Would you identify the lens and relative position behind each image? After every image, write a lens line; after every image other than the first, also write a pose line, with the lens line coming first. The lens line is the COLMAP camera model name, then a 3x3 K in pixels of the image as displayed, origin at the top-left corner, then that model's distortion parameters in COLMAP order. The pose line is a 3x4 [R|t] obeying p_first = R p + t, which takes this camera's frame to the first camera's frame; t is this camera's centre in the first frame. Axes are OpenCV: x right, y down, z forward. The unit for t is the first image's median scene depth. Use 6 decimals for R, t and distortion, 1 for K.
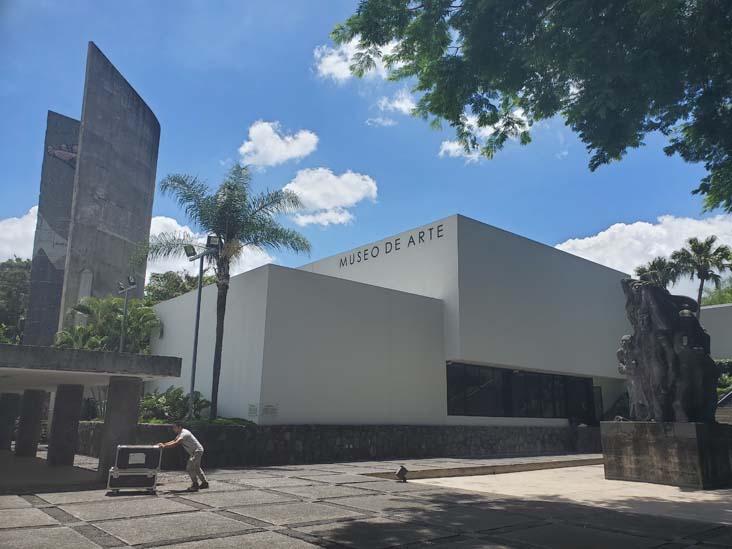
lens RADIAL K [[578.3, 0, 366.8], [0, 578.3, 277.8], [0, 0, 1]] dist [0.019961, -0.006976]
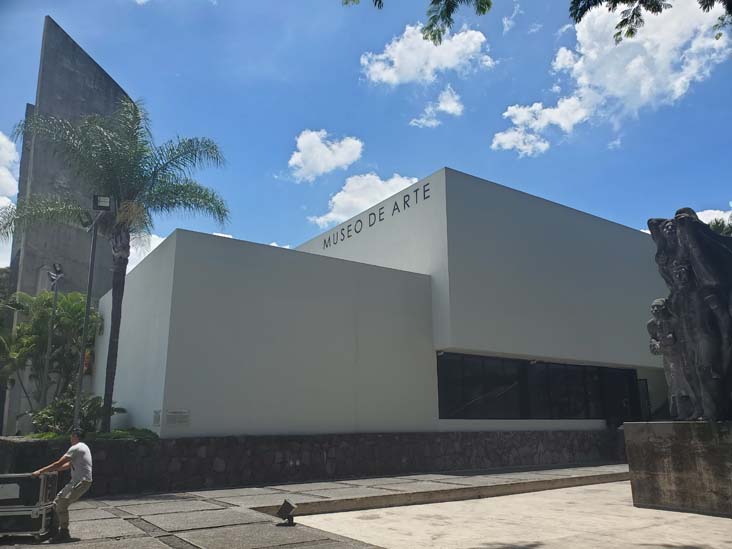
lens RADIAL K [[578.3, 0, 366.8], [0, 578.3, 277.8], [0, 0, 1]] dist [0.019961, -0.006976]
pose [[0.994557, -0.046983, -0.093003, 0.120091], [0.046046, 0.998865, -0.012194, 0.048836], [0.093470, 0.007846, 0.995591, 0.197084]]
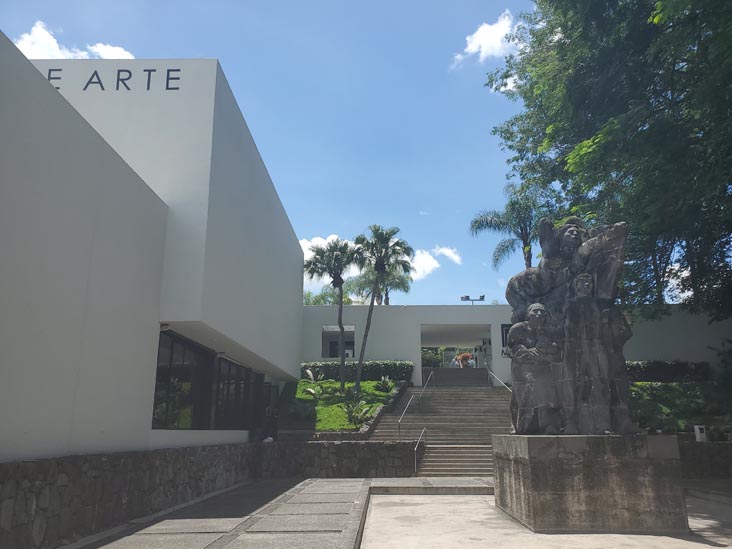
lens RADIAL K [[595.5, 0, 387.1], [0, 595.5, 278.6], [0, 0, 1]] dist [0.009206, 0.000118]
pose [[0.643792, 0.175426, 0.744820, -0.128484], [-0.169849, 0.981846, -0.084442, 0.117194], [-0.746112, -0.072144, 0.661900, 0.507595]]
